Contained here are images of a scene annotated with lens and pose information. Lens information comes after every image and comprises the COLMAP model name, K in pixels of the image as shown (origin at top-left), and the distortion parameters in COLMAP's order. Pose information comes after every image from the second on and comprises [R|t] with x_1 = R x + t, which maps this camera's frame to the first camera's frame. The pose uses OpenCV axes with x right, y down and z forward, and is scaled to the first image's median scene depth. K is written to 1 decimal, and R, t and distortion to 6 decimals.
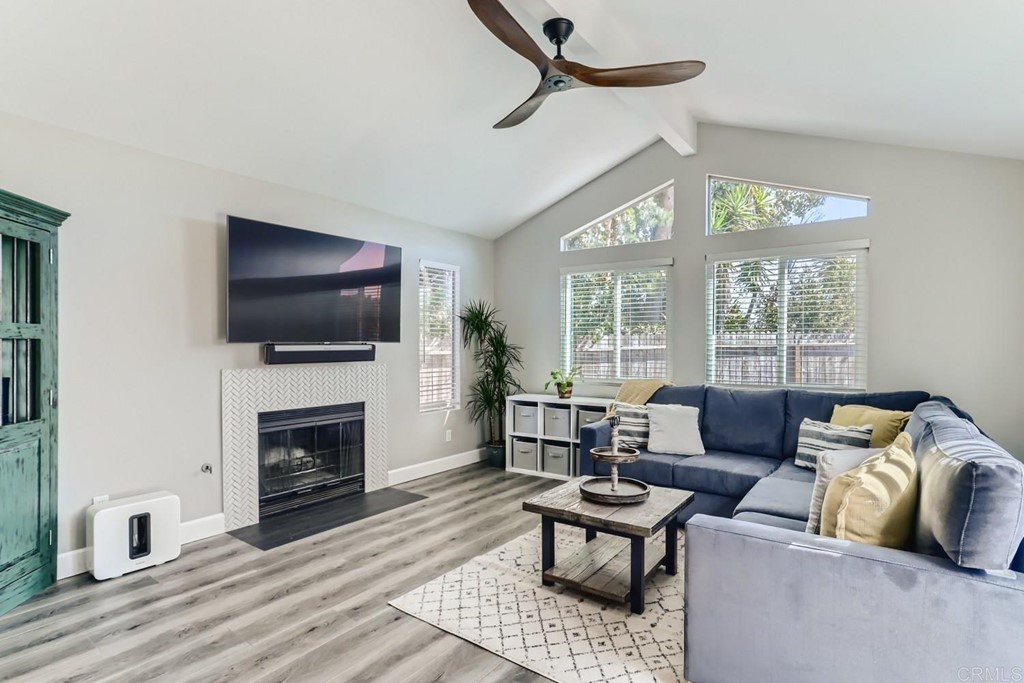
lens RADIAL K [[499.5, 0, 512.9], [0, 499.5, 336.0], [0, 0, 1]] dist [-0.025669, 0.015967]
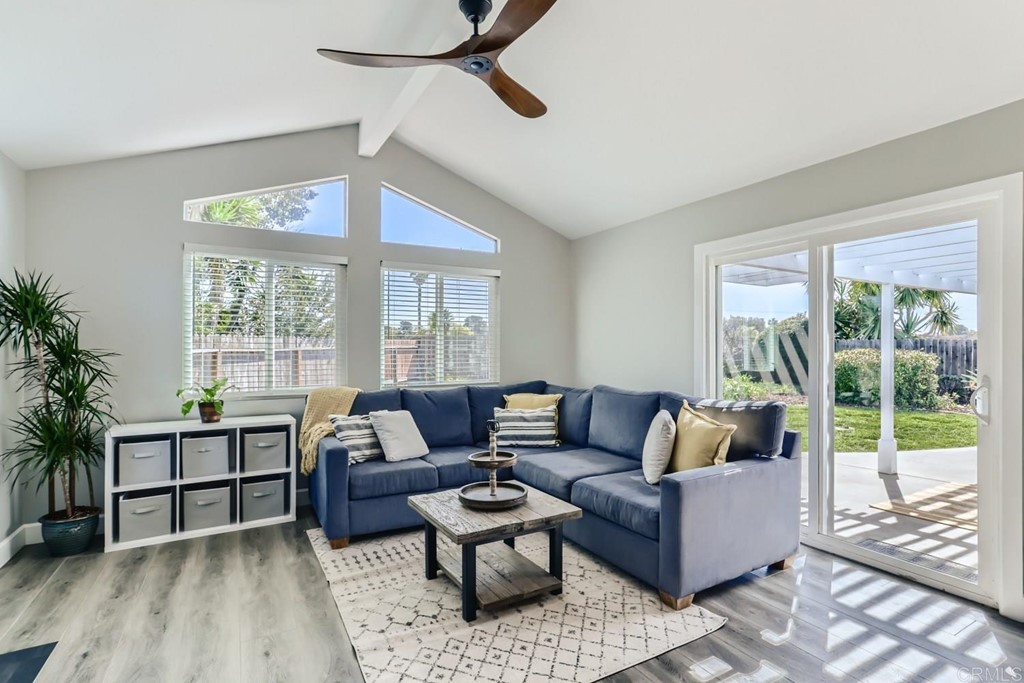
lens RADIAL K [[499.5, 0, 512.9], [0, 499.5, 336.0], [0, 0, 1]] dist [-0.025669, 0.015967]
pose [[0.428792, 0.021460, 0.903149, -0.440717], [-0.013945, 0.999756, -0.017134, 0.004820], [-0.903296, -0.005247, 0.428986, 0.343947]]
